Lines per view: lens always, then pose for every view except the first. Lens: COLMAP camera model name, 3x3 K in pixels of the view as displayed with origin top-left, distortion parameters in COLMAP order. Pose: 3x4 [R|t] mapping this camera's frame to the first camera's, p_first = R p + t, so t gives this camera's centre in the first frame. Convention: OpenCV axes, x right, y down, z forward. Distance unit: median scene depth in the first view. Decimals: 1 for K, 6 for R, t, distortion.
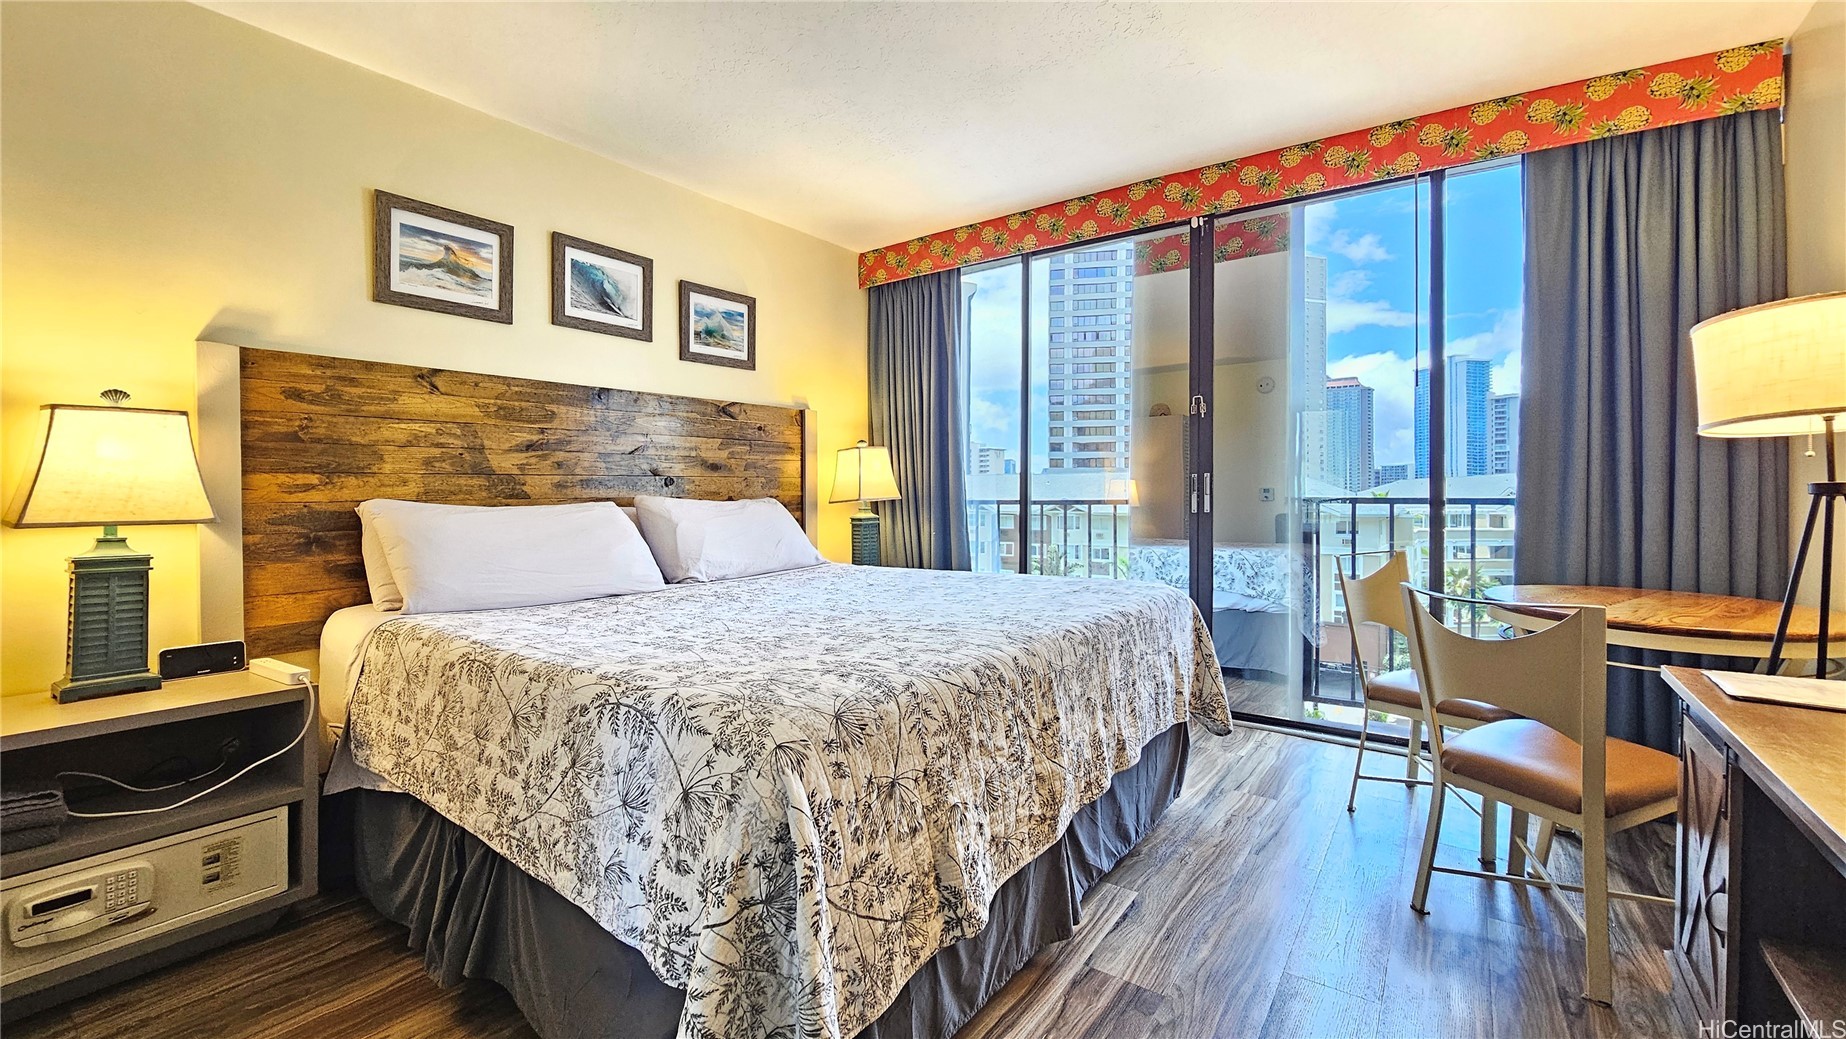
lens RADIAL K [[761.4, 0, 940.2], [0, 761.4, 519.9], [0, 0, 1]] dist [-0.000150, -0.000110]
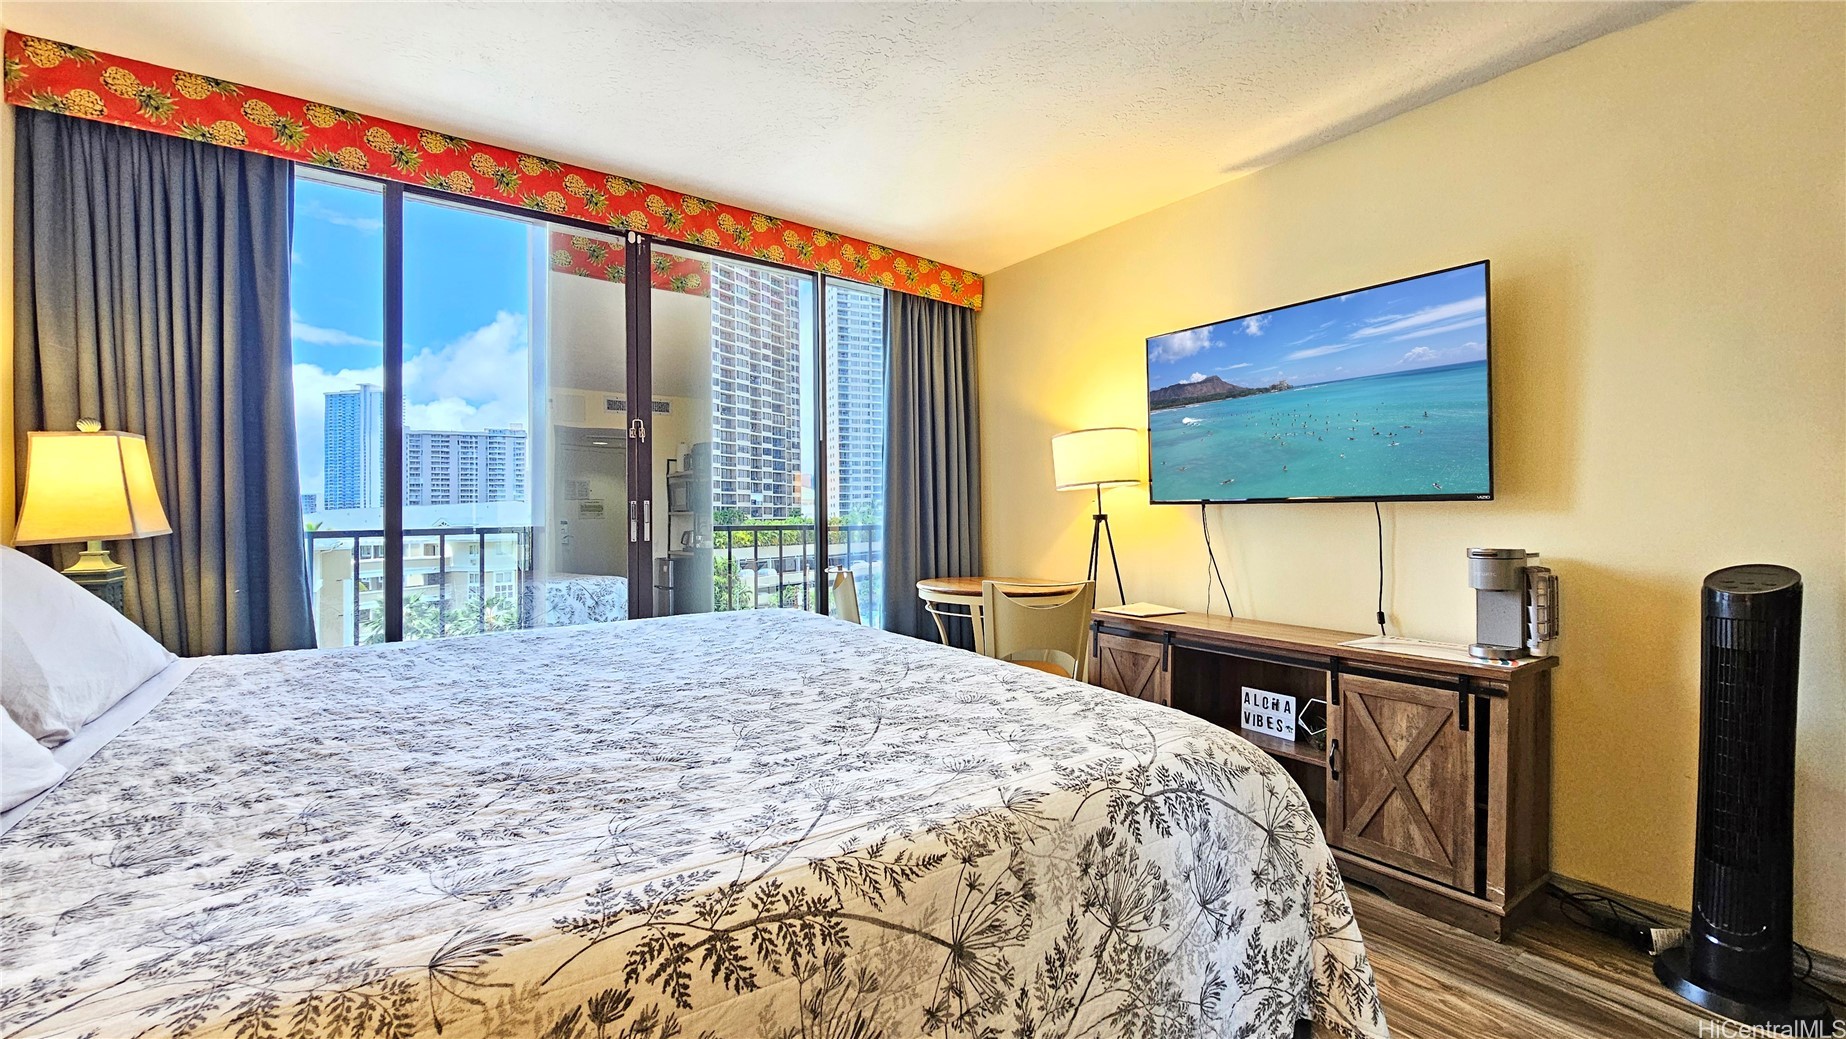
lens RADIAL K [[761.4, 0, 940.2], [0, 761.4, 519.9], [0, 0, 1]] dist [-0.000150, -0.000110]
pose [[0.314462, 0.000005, 0.949270, -0.451694], [0.038123, 0.999193, -0.012635, -0.012066], [-0.948504, 0.040162, 0.314208, 0.355570]]
